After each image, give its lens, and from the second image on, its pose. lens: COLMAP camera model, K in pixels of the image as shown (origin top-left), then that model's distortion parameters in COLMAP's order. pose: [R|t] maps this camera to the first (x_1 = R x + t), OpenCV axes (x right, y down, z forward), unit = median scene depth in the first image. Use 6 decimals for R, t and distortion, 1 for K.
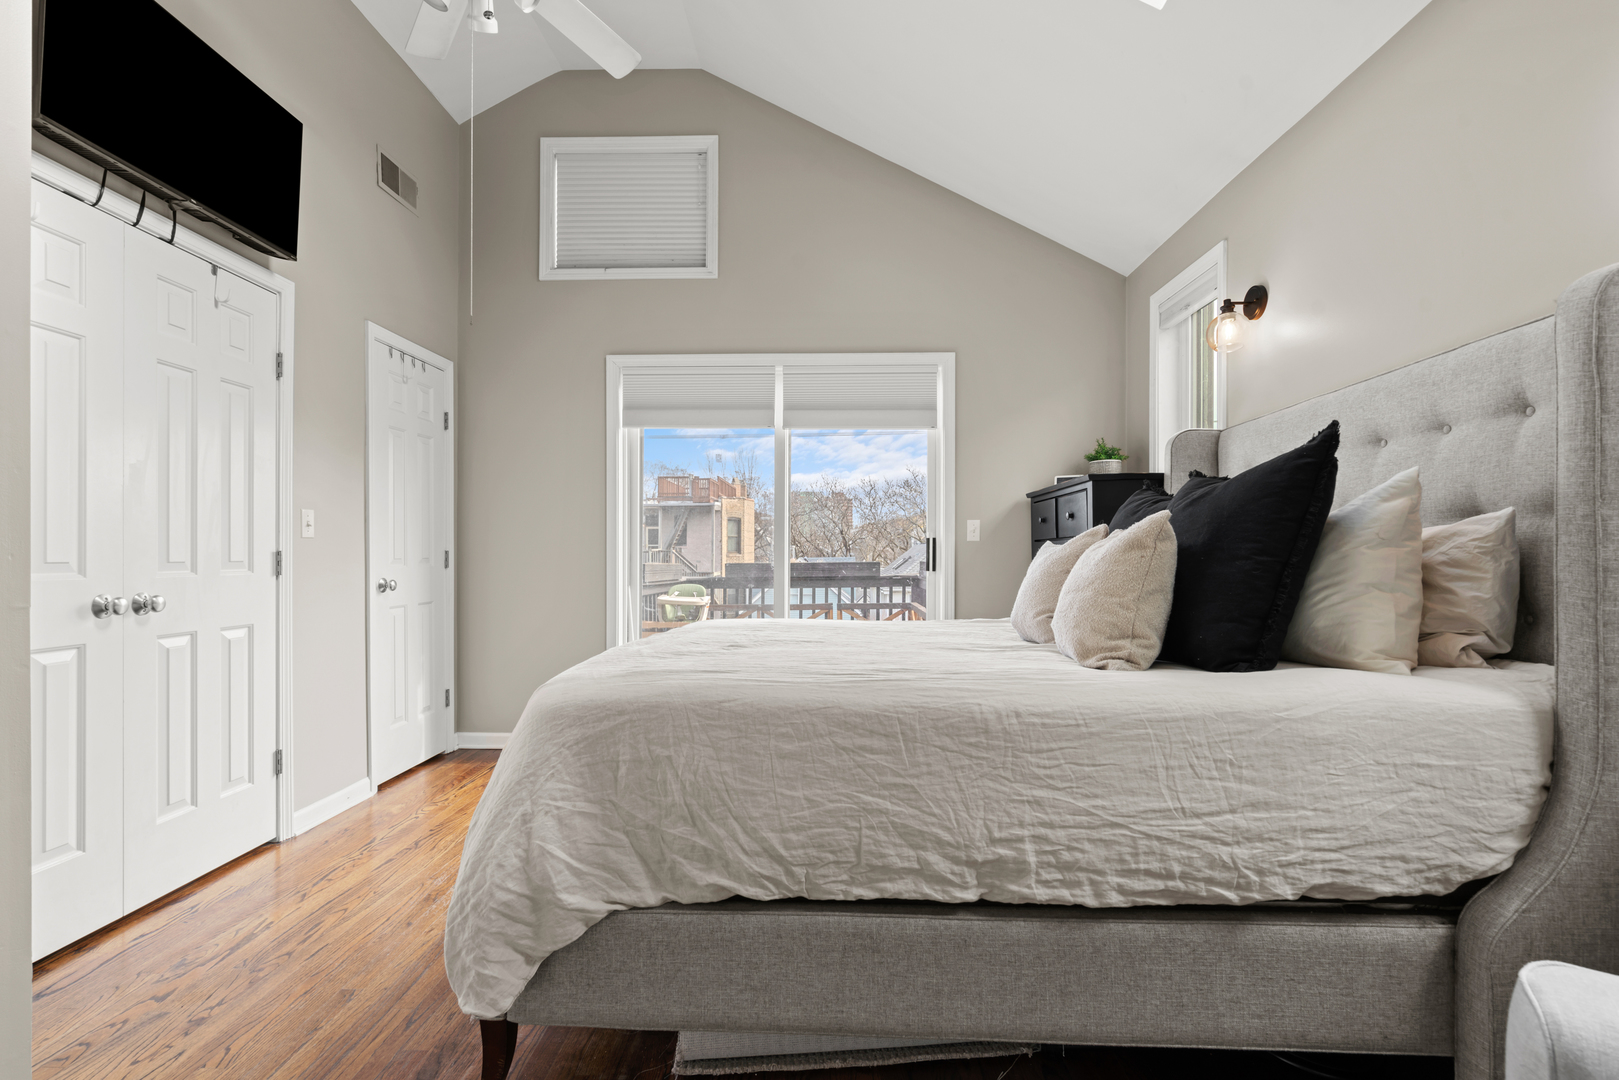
lens RADIAL K [[740.3, 0, 805.4], [0, 740.3, 545.3], [0, 0, 1]] dist [-0.012415, 0.012563]
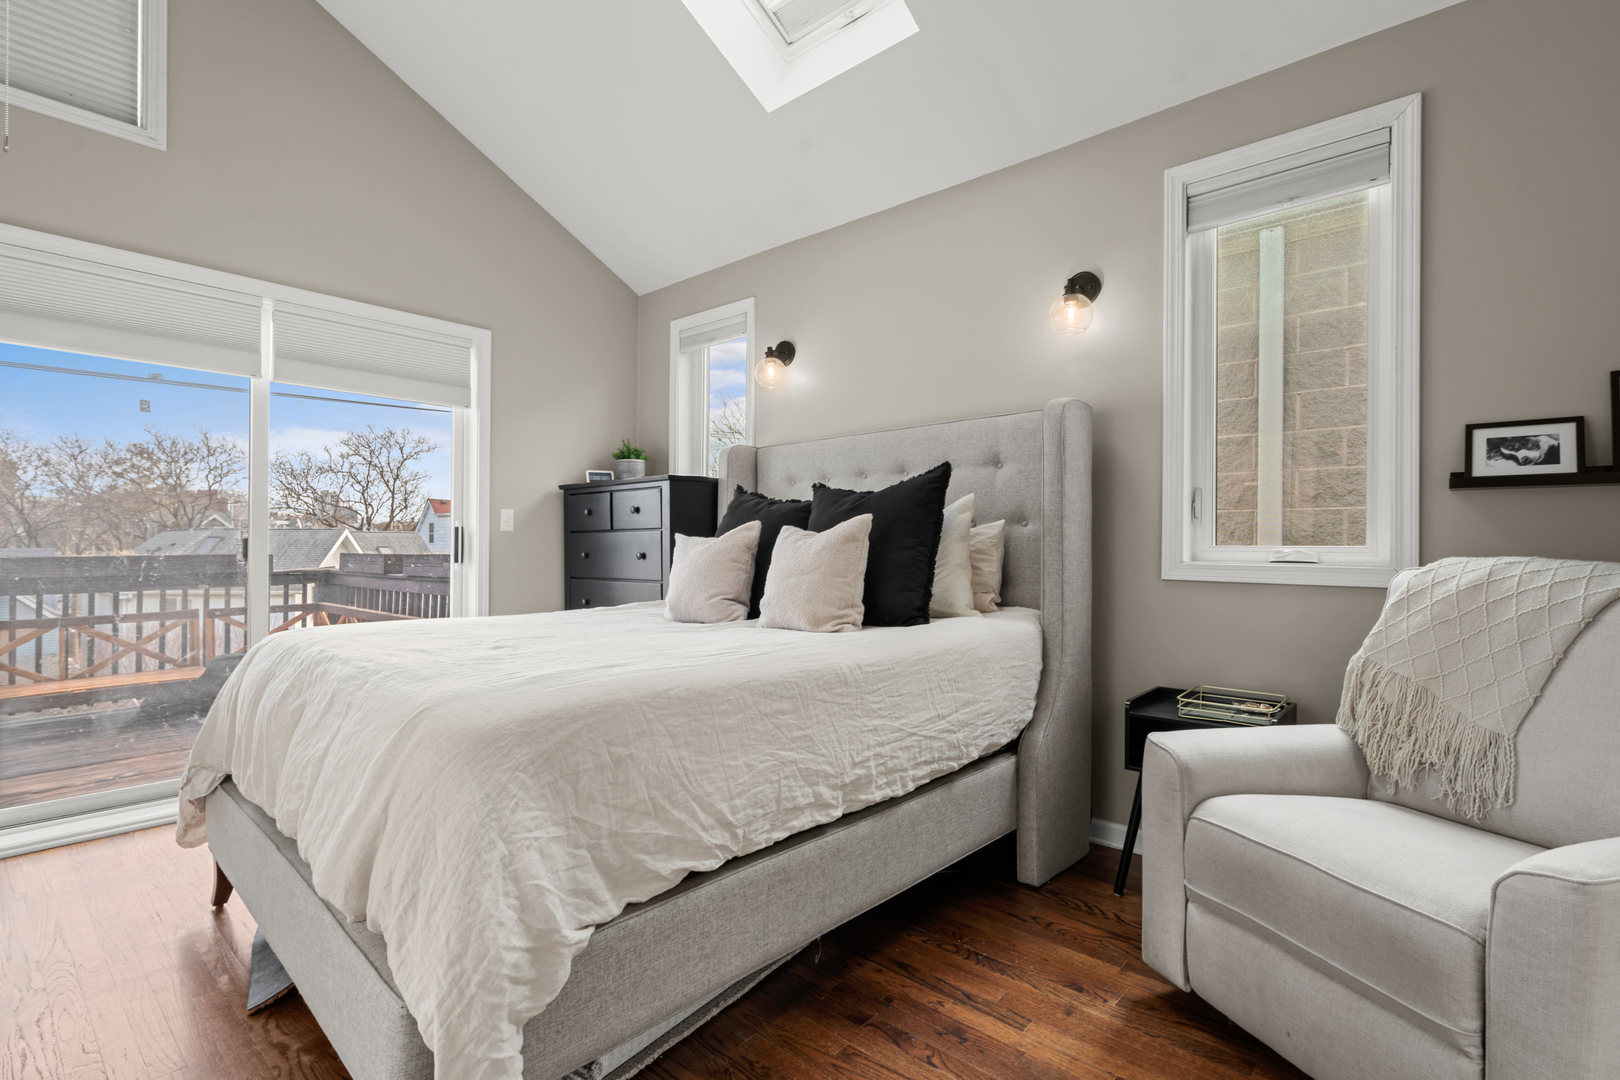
lens RADIAL K [[760.4, 0, 801.1], [0, 760.4, 542.8], [0, 0, 1]] dist [-0.000286, 0.000372]
pose [[0.650966, 0.007013, 0.759074, -0.809404], [-0.013024, 0.999913, 0.001931, 0.006608], [-0.758995, -0.011143, 0.651001, 0.198079]]
